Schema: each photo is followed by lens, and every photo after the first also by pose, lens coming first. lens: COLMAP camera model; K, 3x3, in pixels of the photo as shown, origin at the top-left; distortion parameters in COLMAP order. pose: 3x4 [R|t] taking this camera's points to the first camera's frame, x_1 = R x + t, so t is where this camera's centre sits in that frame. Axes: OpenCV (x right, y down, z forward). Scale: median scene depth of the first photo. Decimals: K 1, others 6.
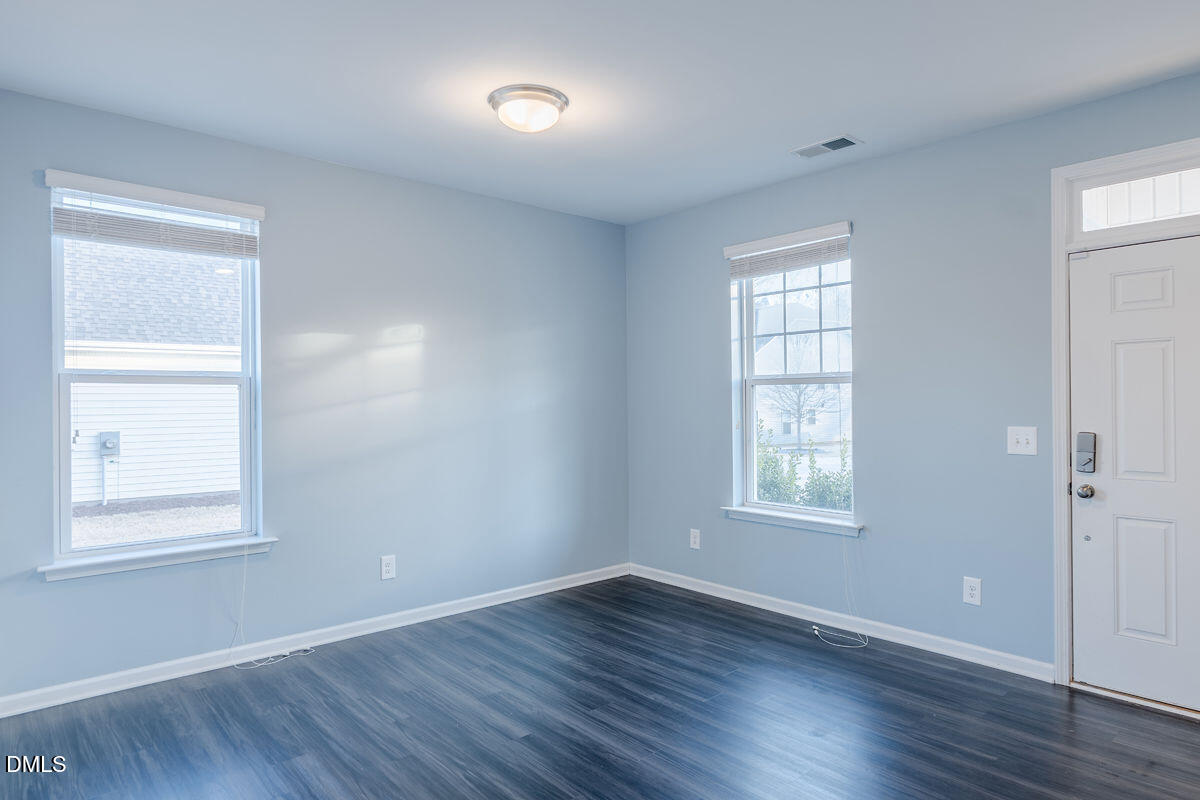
lens RADIAL K [[709.1, 0, 602.1], [0, 709.1, 395.2], [0, 0, 1]] dist [-0.017883, 0.006929]
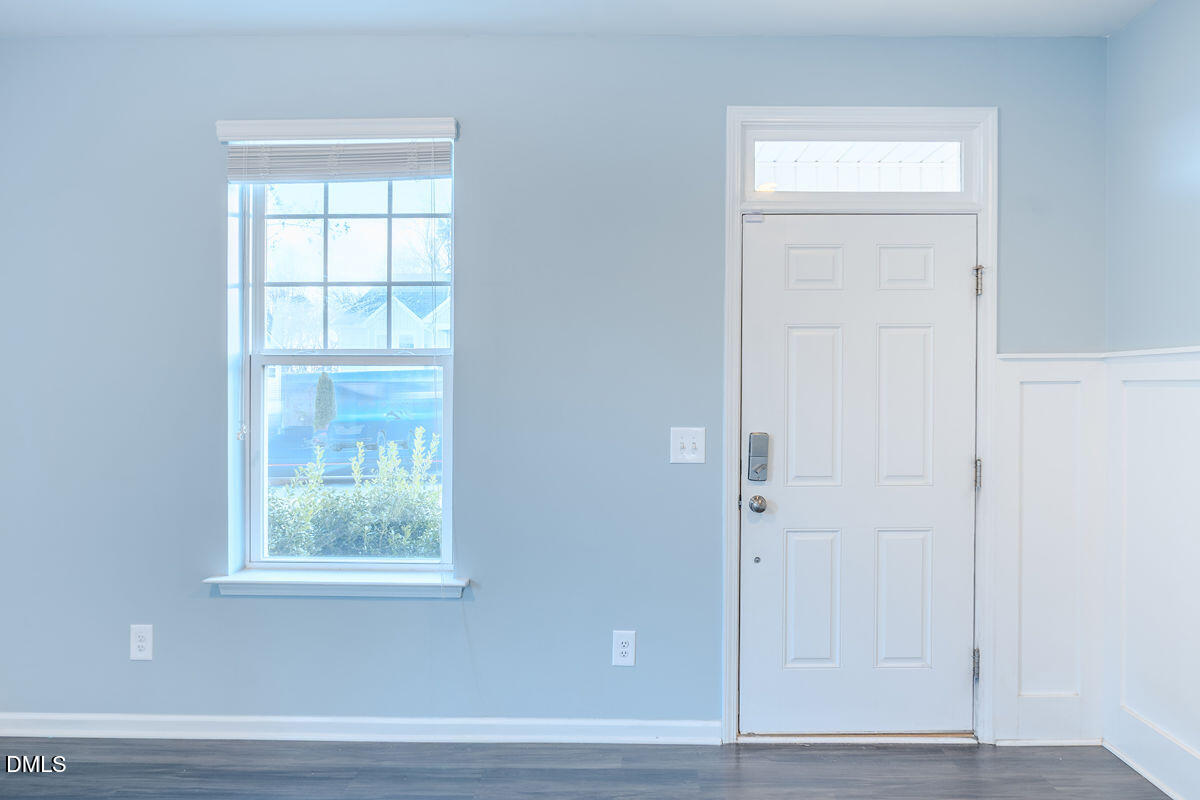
lens RADIAL K [[709.1, 0, 589.3], [0, 709.1, 381.0], [0, 0, 1]] dist [-0.017883, 0.006929]
pose [[0.671144, 0.006562, 0.741298, -0.051506], [-0.011247, 0.999936, 0.001330, -0.005671], [-0.741242, -0.009230, 0.671175, 0.467245]]
